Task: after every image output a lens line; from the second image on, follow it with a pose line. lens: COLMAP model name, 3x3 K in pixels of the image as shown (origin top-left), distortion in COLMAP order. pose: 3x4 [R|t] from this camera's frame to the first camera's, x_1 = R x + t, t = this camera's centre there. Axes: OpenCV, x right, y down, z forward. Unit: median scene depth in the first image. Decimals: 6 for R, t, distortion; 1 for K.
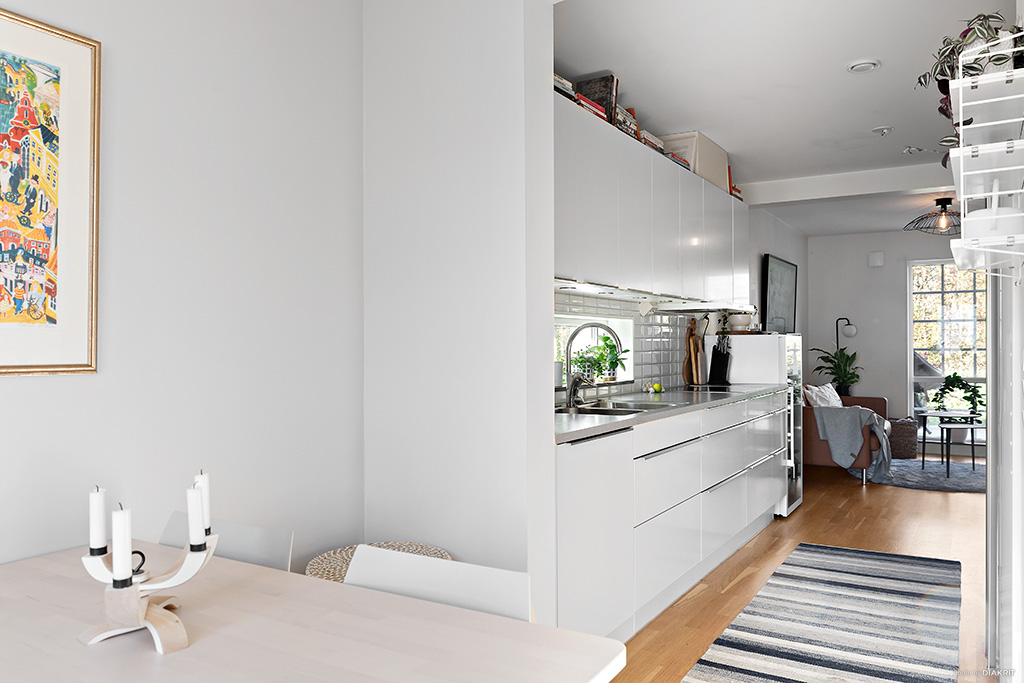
lens RADIAL K [[761.4, 0, 512.0], [0, 761.4, 341.5], [0, 0, 1]] dist [0.003919, 0.002465]
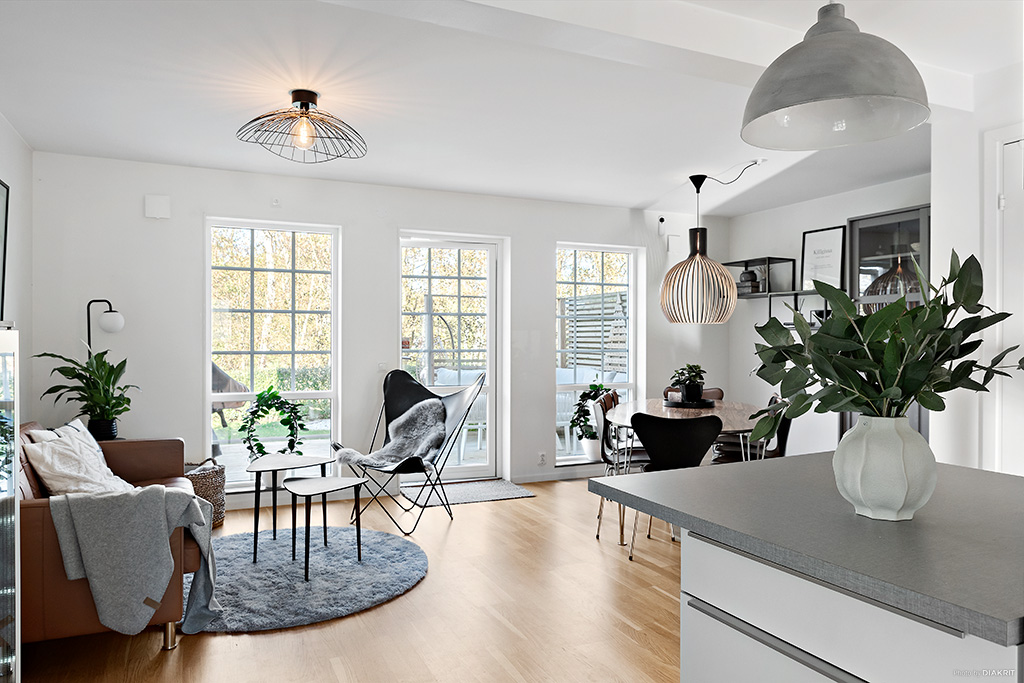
lens RADIAL K [[699.5, 0, 512.0], [0, 699.5, 341.5], [0, 0, 1]] dist [-0.006572, -0.003056]
pose [[0.557091, 0.003486, 0.830444, 0.176694], [-0.008577, 0.999962, 0.001556, -0.002791], [-0.830407, -0.007990, 0.557100, 0.465755]]
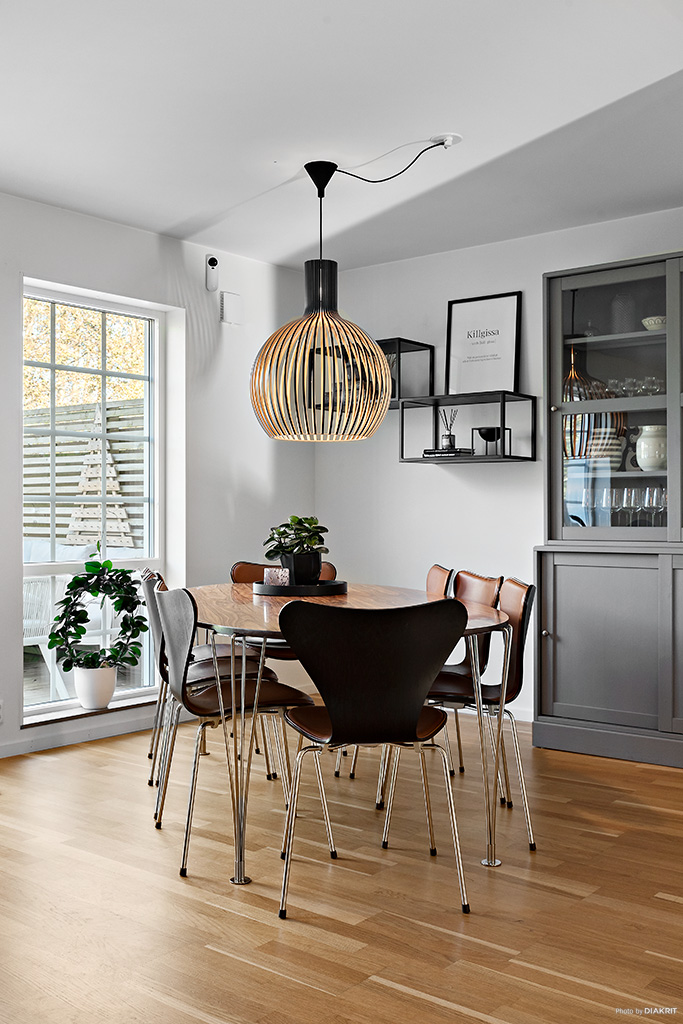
lens RADIAL K [[1055.9, 0, 341.5], [0, 1055.9, 512.0], [0, 0, 1]] dist [0.003128, 0.002376]
pose [[0.129530, 0.009169, 0.991533, 0.294836], [-0.007977, 0.999935, -0.008205, 0.021785], [-0.991543, -0.006846, 0.129595, 0.610831]]
